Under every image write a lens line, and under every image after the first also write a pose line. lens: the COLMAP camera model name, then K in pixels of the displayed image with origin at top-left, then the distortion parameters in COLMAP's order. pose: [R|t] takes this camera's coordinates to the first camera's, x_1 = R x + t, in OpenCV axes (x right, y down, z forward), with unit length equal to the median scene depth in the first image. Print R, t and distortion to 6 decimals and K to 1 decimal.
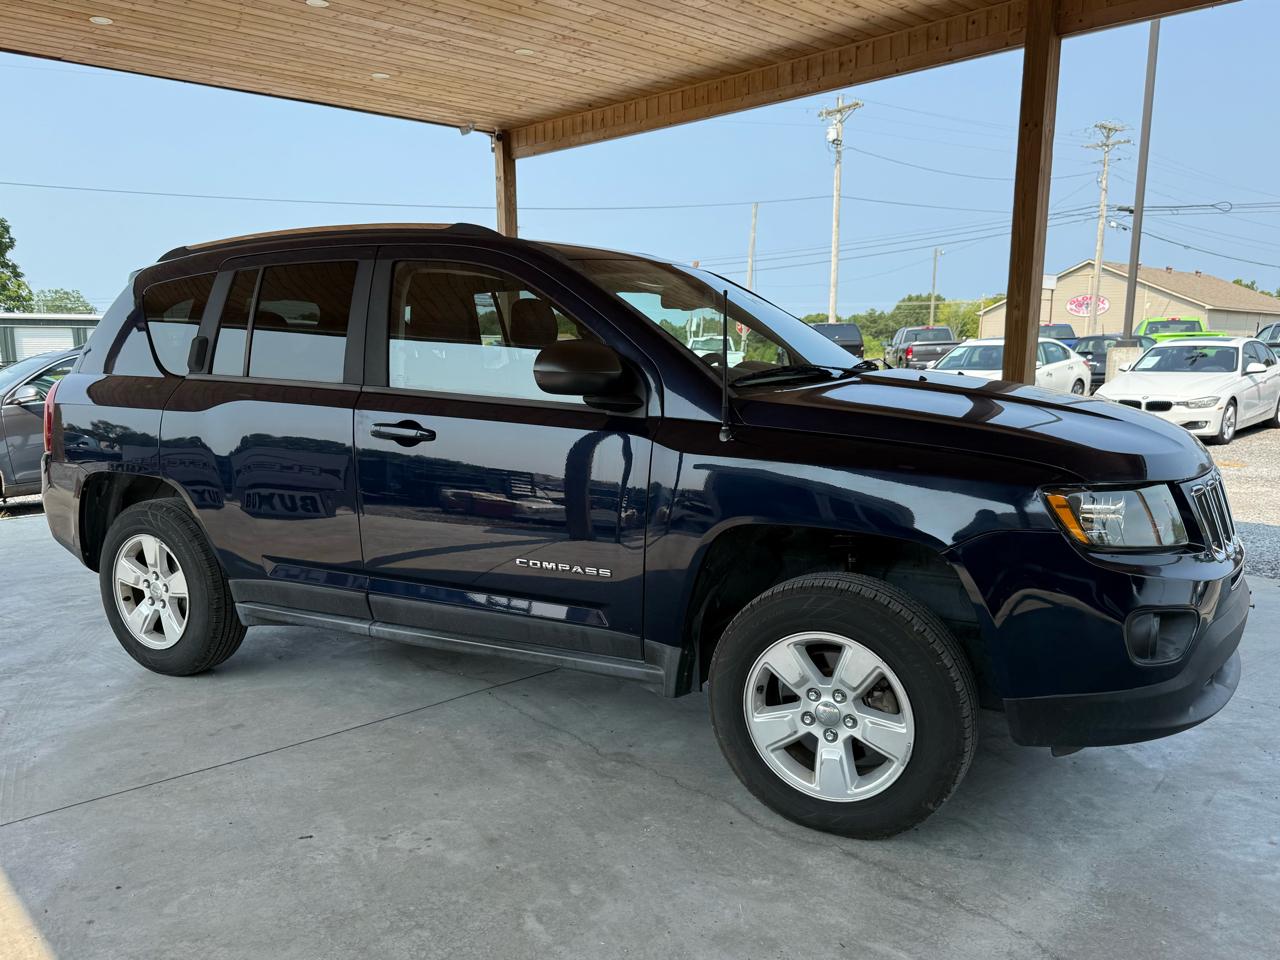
lens RADIAL K [[1025.4, 0, 619.1], [0, 1025.4, 534.1], [0, 0, 1]] dist [0.118124, -0.224556]
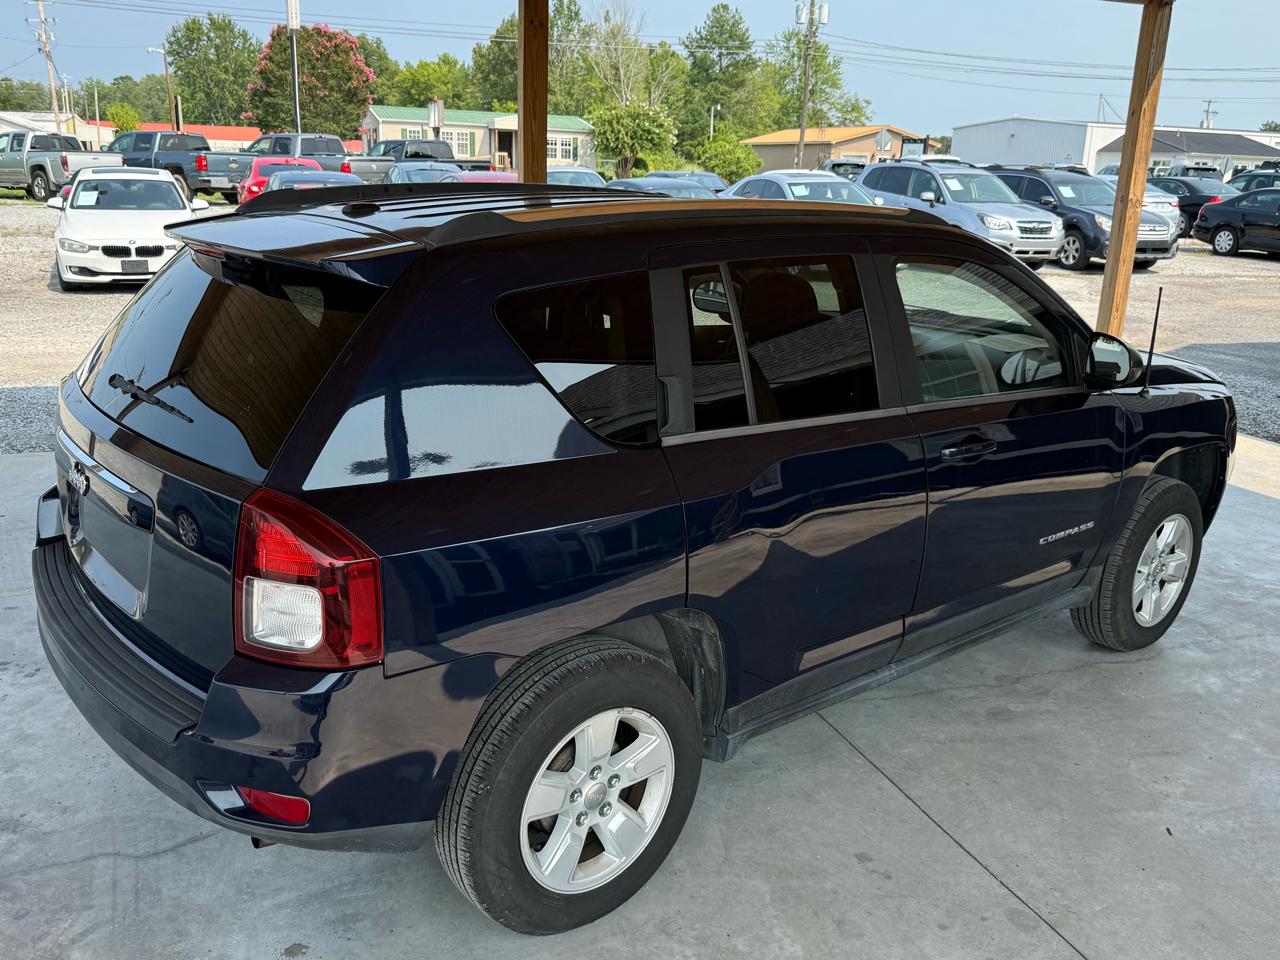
lens RADIAL K [[1124.4, 0, 662.4], [0, 1124.4, 522.6], [0, 0, 1]] dist [0.003179, 0.002555]
pose [[0.335119, -0.278963, 0.899930, -1.073149], [0.133020, 0.959603, 0.247927, -0.281332], [-0.932738, 0.036624, 0.358689, 0.789973]]
